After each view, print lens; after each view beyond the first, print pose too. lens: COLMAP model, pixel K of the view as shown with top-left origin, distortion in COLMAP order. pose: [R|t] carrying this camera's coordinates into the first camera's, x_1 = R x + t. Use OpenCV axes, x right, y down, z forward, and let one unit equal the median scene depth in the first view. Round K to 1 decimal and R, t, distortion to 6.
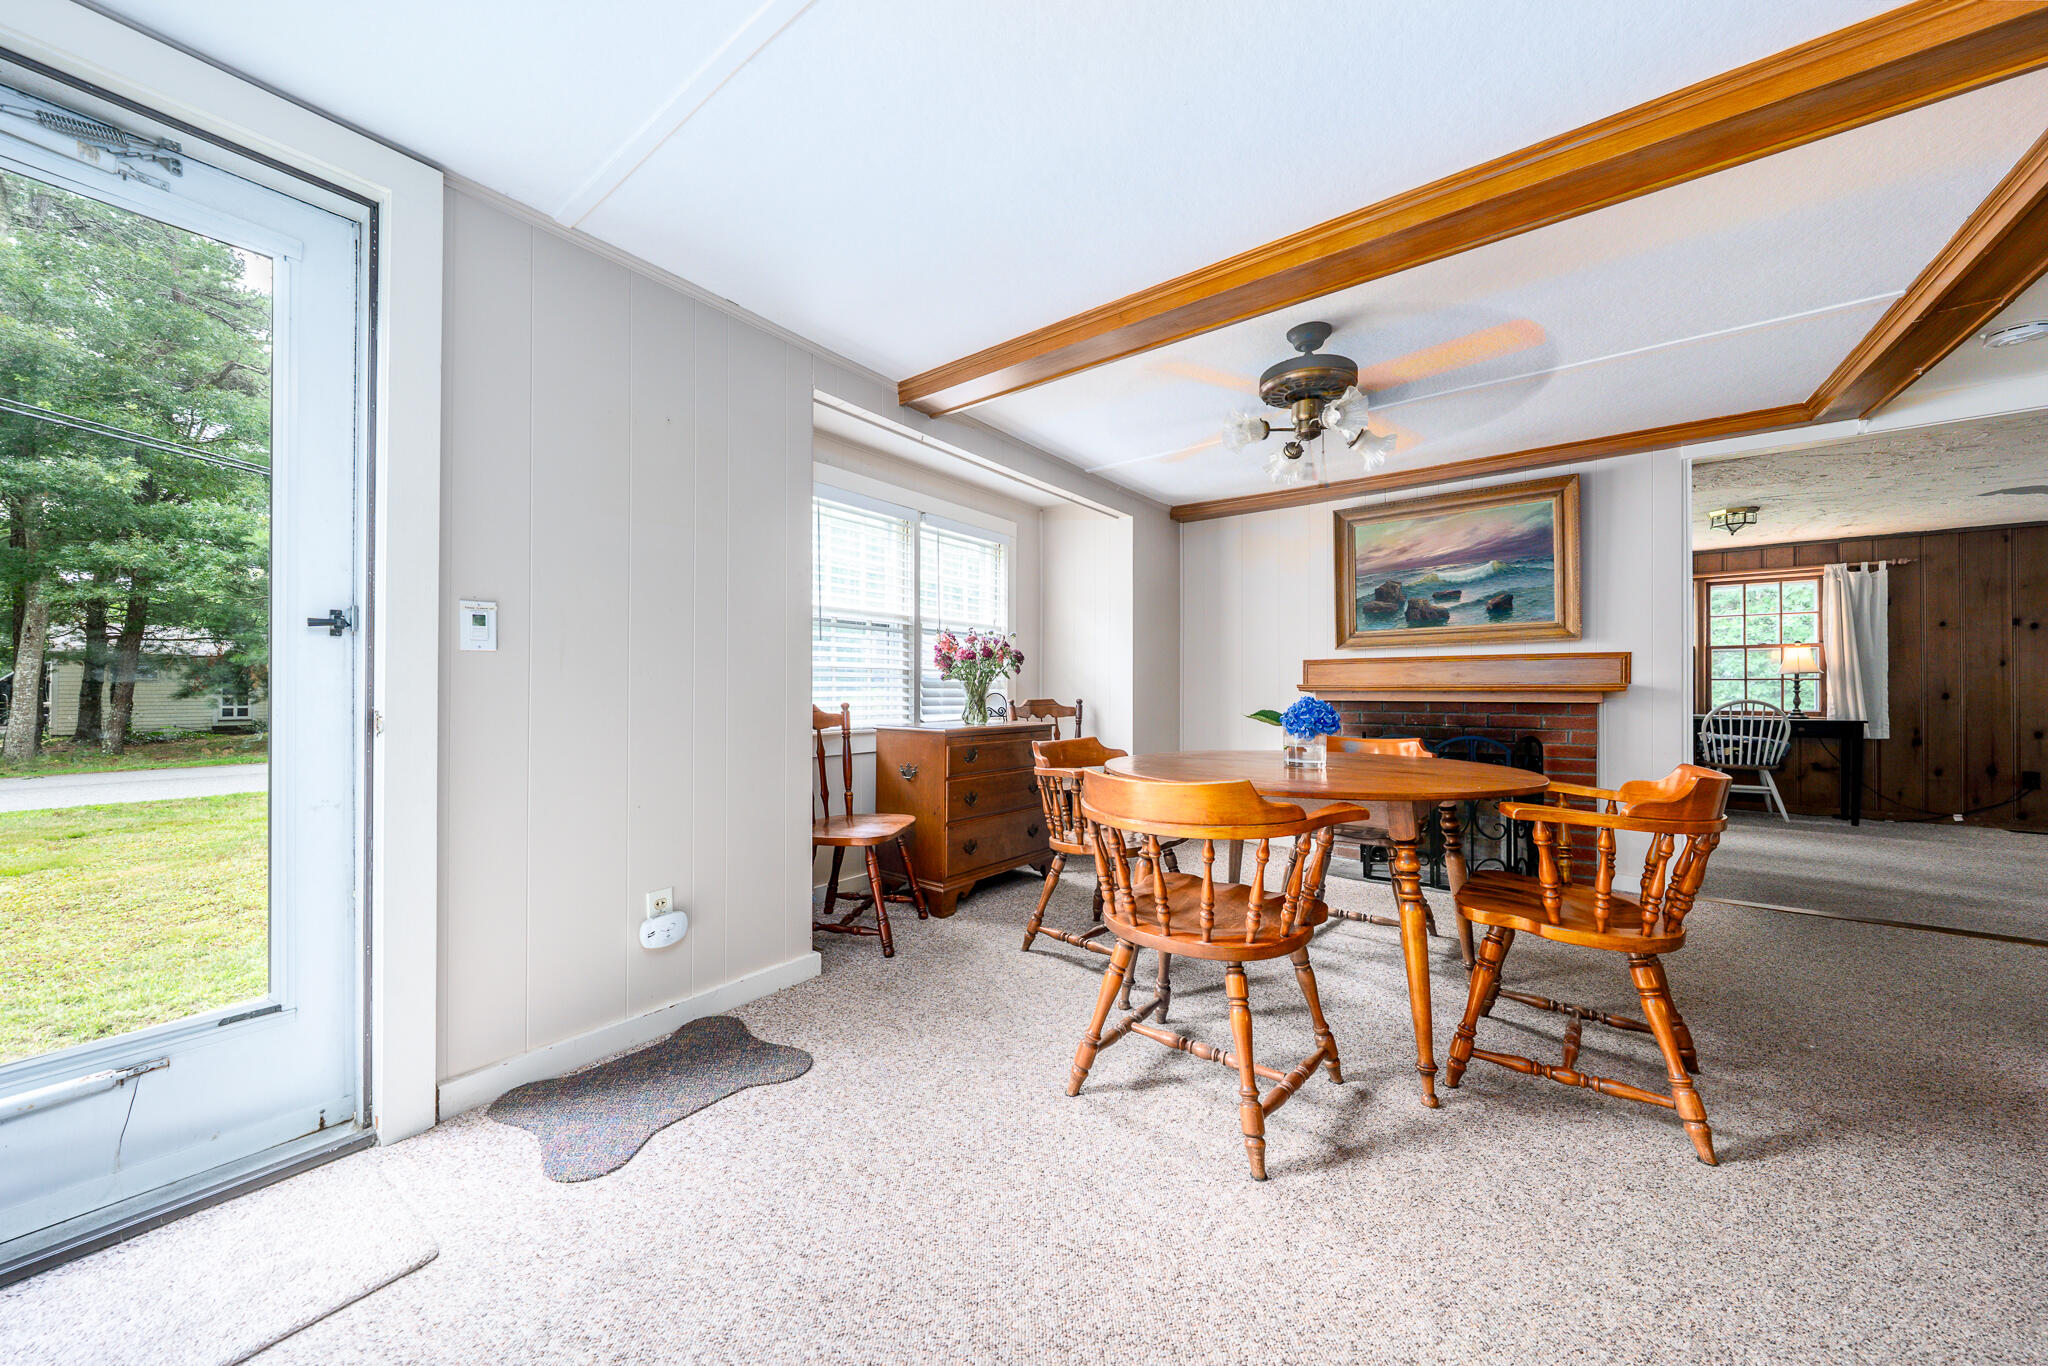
lens RADIAL K [[722.6, 0, 1013.1], [0, 722.6, 687.0], [0, 0, 1]] dist [-0.003083, 0.001073]
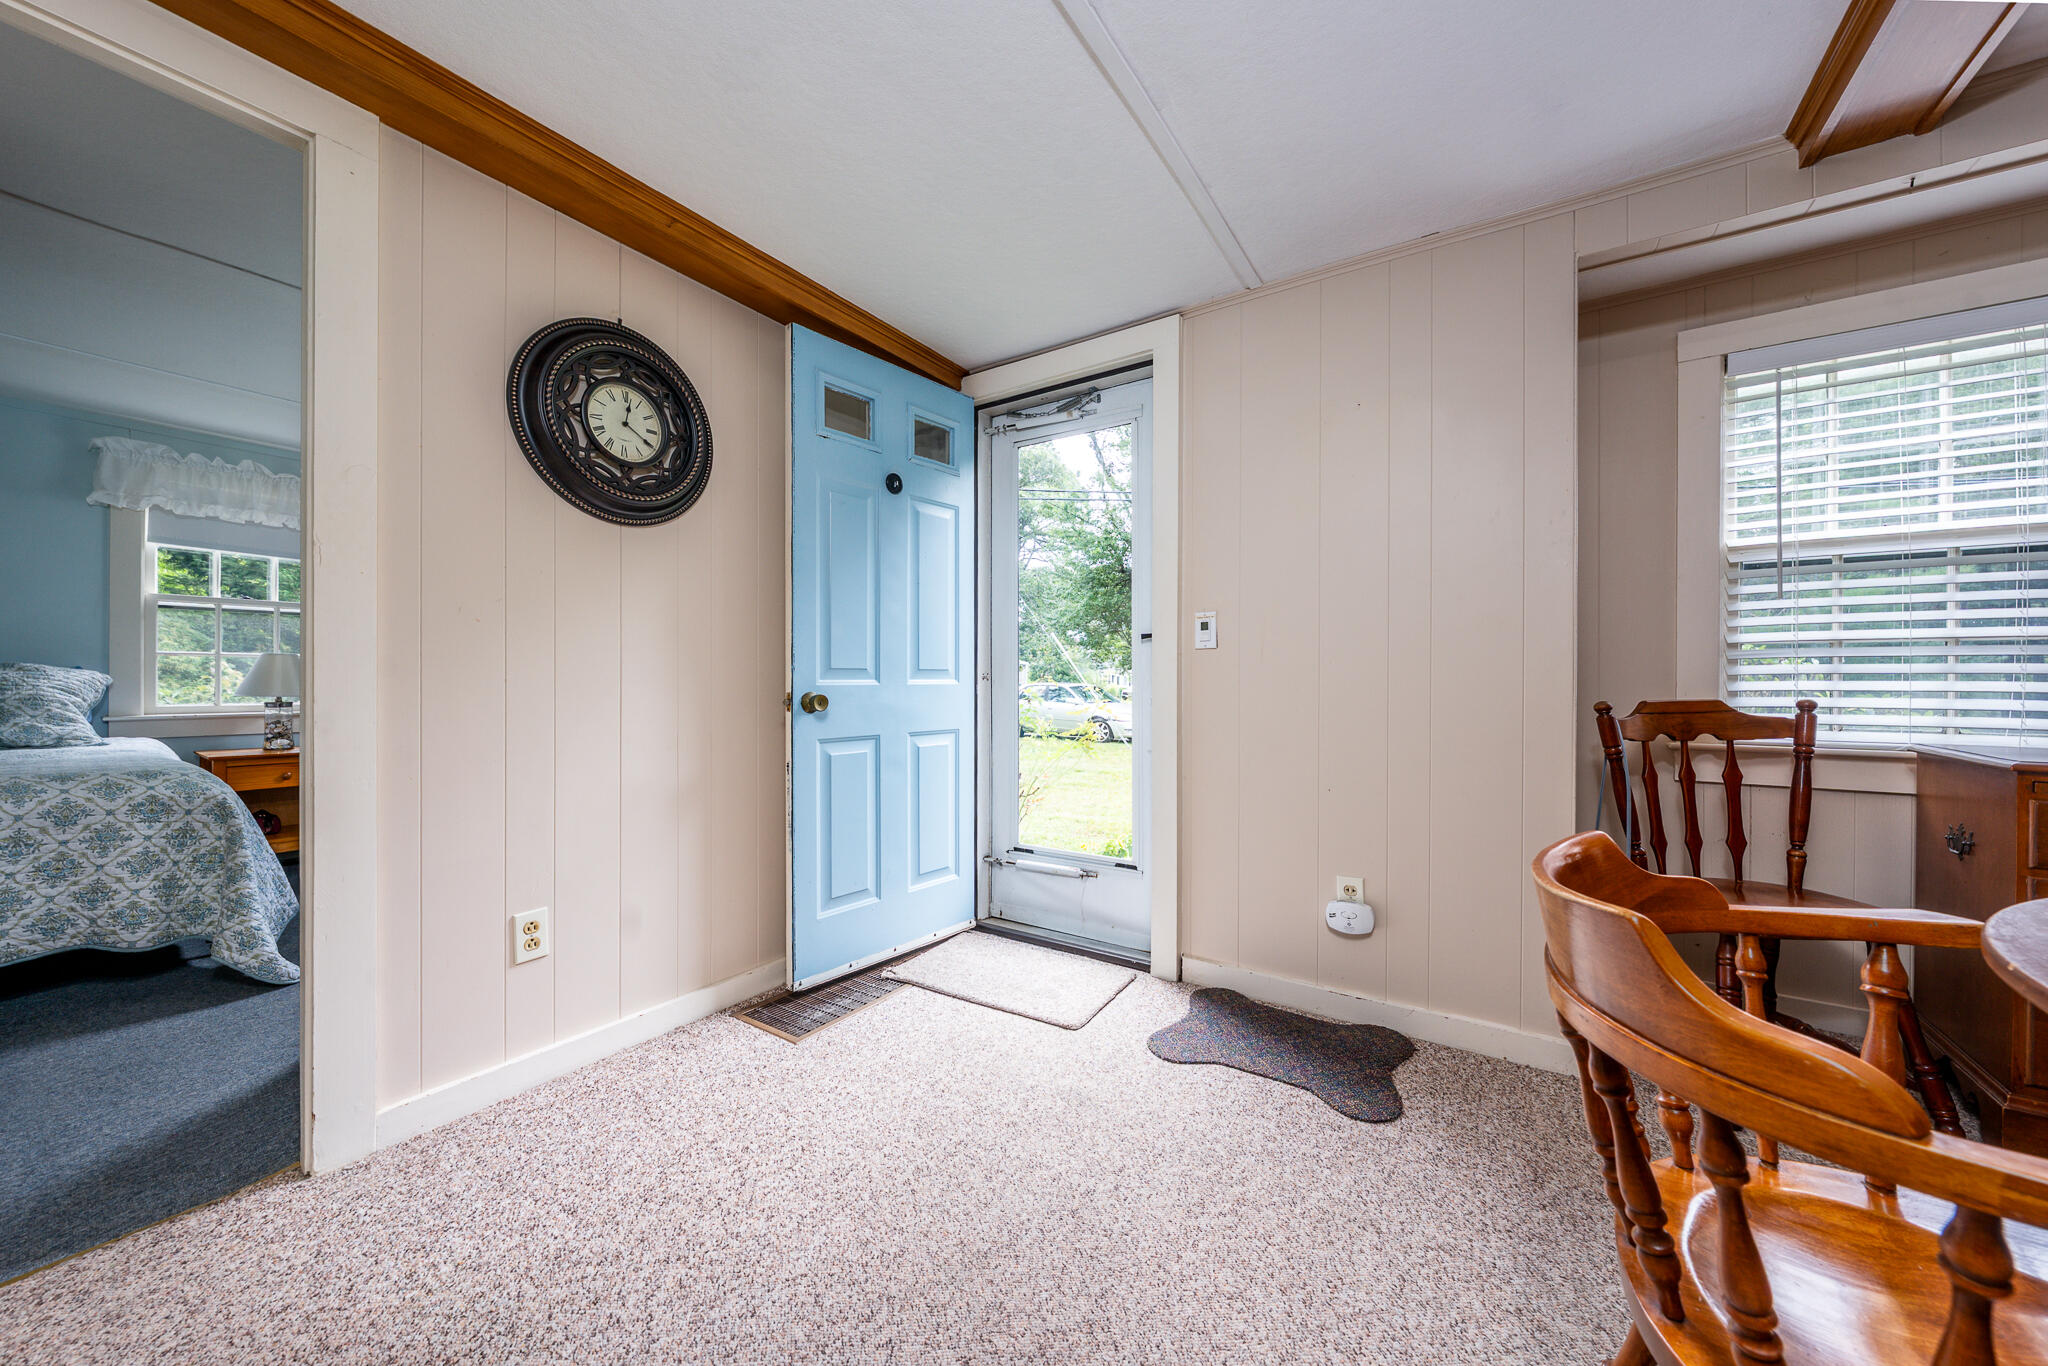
lens RADIAL K [[722.6, 0, 1013.5], [0, 722.6, 684.0], [0, 0, 1]] dist [-0.003083, 0.001073]
pose [[0.049490, 0.007954, -0.998743, 0.496904], [0.004363, 0.999957, 0.008179, 0.001376], [0.998765, -0.004762, 0.049453, 0.486168]]
